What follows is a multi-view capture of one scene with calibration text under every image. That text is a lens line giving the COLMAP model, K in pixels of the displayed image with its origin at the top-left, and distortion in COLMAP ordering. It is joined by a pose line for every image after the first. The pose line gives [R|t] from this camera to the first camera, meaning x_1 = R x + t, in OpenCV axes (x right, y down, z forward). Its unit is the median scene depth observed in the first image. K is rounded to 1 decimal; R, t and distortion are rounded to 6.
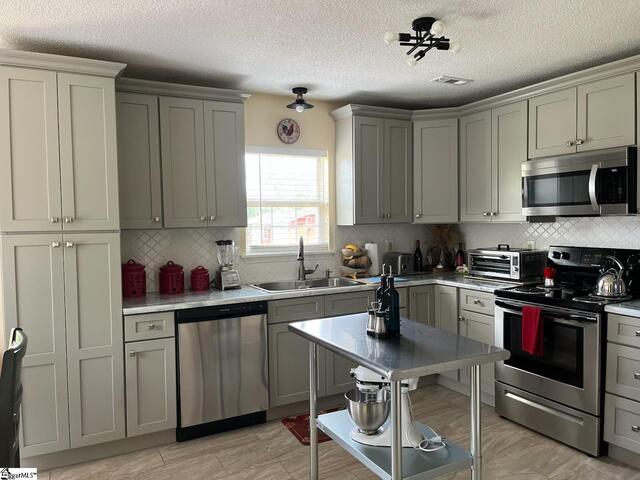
lens RADIAL K [[487.7, 0, 321.8], [0, 487.7, 241.5], [0, 0, 1]] dist [0.038013, -0.045425]
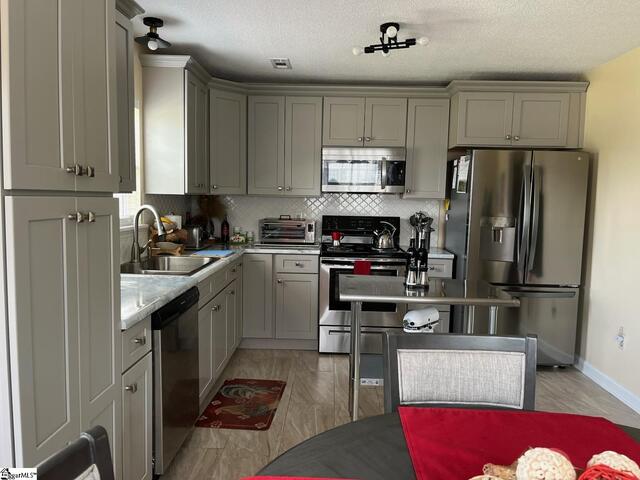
lens RADIAL K [[487.7, 0, 322.2], [0, 487.7, 239.1], [0, 0, 1]] dist [0.038013, -0.045425]
pose [[0.491051, -0.052383, 0.869555, -0.650176], [0.011468, 0.998493, 0.053674, 0.002631], [-0.871056, -0.016385, 0.490911, 0.381321]]
